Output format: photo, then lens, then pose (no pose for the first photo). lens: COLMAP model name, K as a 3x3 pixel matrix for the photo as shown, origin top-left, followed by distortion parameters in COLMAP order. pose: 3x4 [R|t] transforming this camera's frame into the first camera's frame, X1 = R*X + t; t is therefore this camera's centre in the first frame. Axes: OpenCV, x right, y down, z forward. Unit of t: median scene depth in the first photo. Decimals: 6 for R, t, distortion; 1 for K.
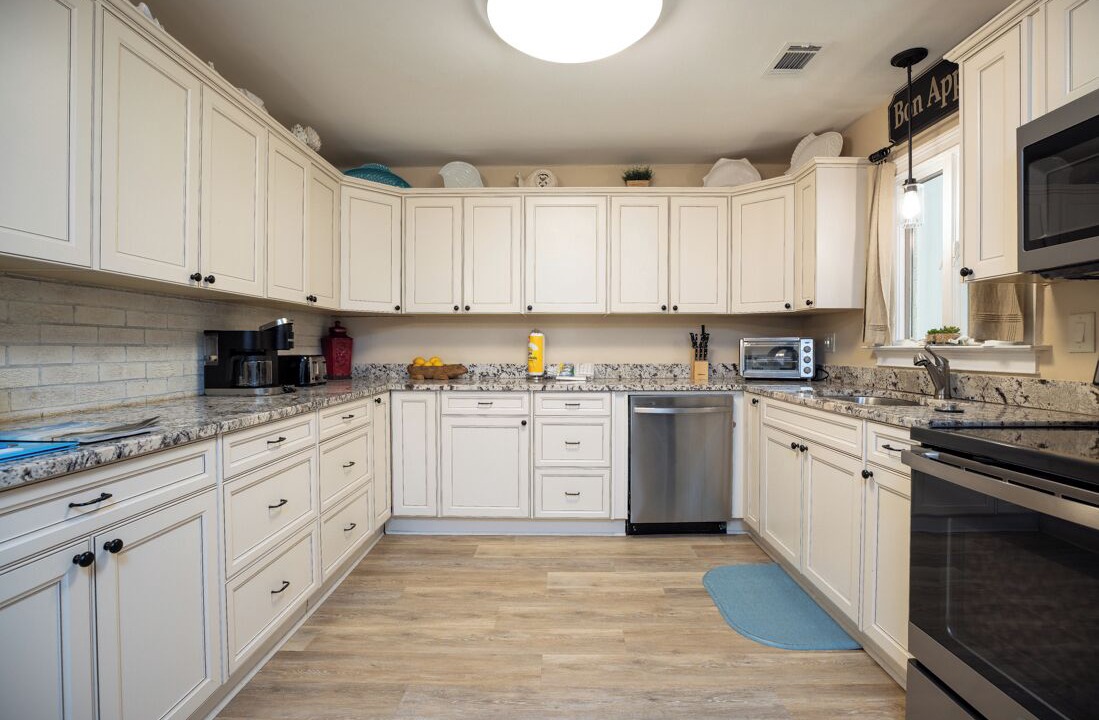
lens RADIAL K [[513.0, 0, 549.0], [0, 513.0, 353.4], [0, 0, 1]] dist [0.004134, -0.000363]
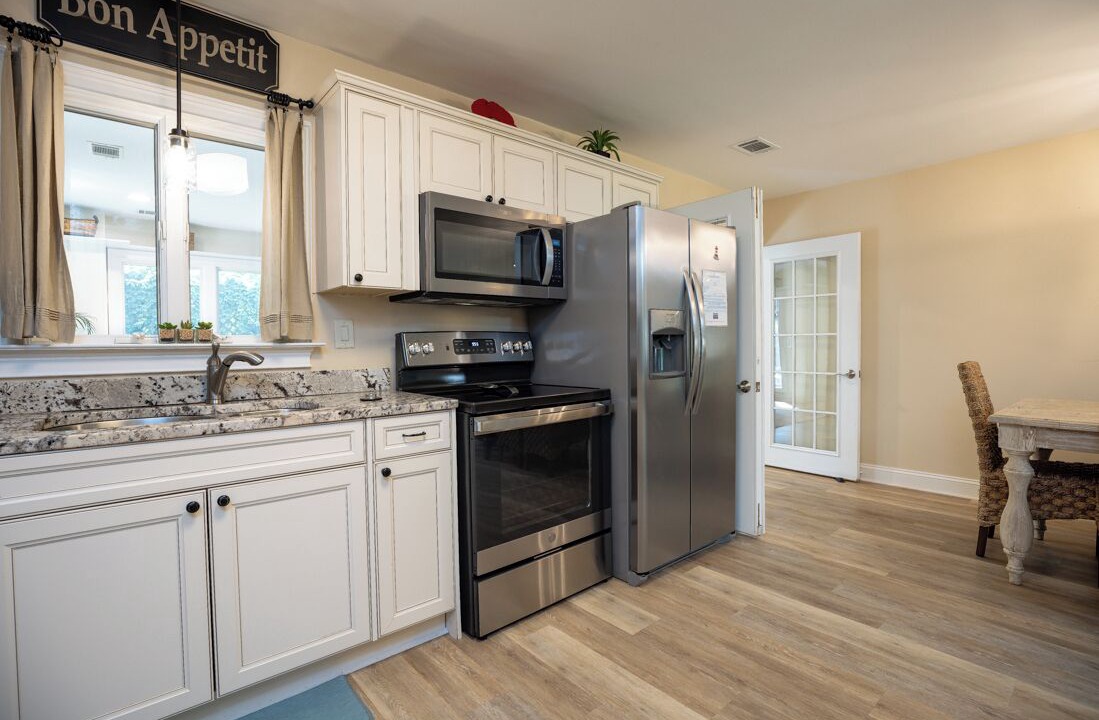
lens RADIAL K [[513.0, 0, 550.0], [0, 513.0, 354.0], [0, 0, 1]] dist [0.004134, -0.000363]
pose [[-0.655185, -0.006940, 0.755437, -0.282210], [0.017980, 0.999531, 0.024776, -0.008737], [-0.755254, 0.029816, -0.654753, 1.180195]]
